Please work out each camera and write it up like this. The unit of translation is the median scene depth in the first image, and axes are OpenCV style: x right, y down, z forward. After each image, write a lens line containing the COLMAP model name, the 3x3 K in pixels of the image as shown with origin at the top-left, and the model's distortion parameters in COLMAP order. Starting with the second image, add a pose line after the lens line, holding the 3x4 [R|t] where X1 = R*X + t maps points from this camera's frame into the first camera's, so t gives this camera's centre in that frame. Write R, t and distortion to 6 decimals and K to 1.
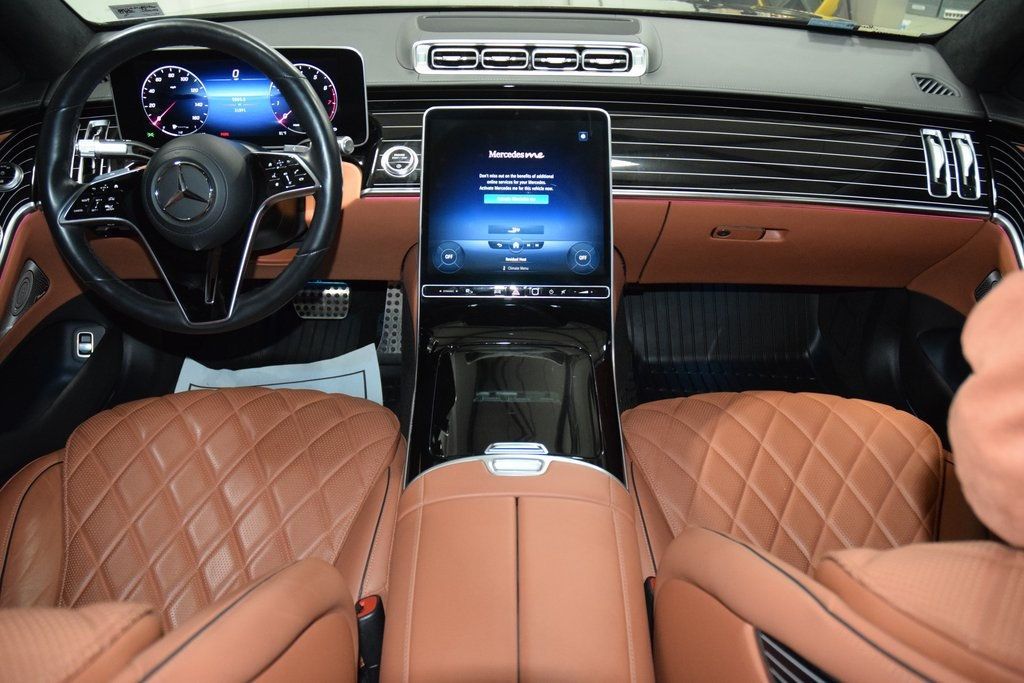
lens RADIAL K [[726.0, 0, 516.4], [0, 726.0, 339.7], [0, 0, 1]] dist [-0.118493, 0.040532]
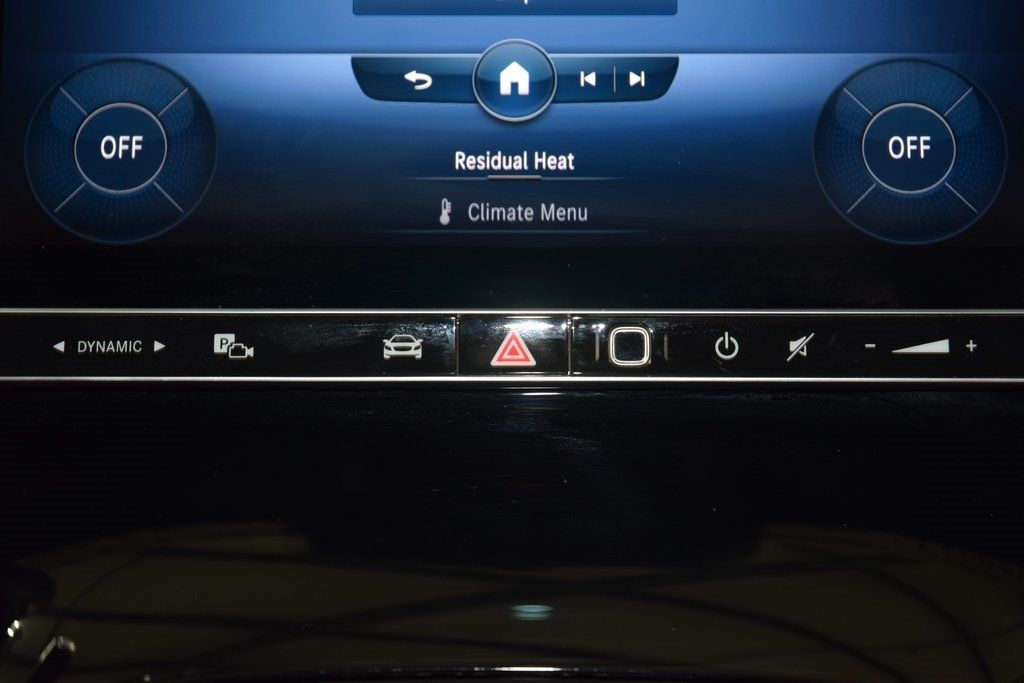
lens RADIAL K [[2169.8, 0, 515.7], [0, 2169.8, 341.2], [0, 0, 1]] dist [0.027716, 0.000000]
pose [[0.999844, -0.004460, -0.017084, 0.008126], [0.002526, 0.993746, -0.111631, -0.011787], [0.017475, 0.111571, 0.993603, 0.493176]]
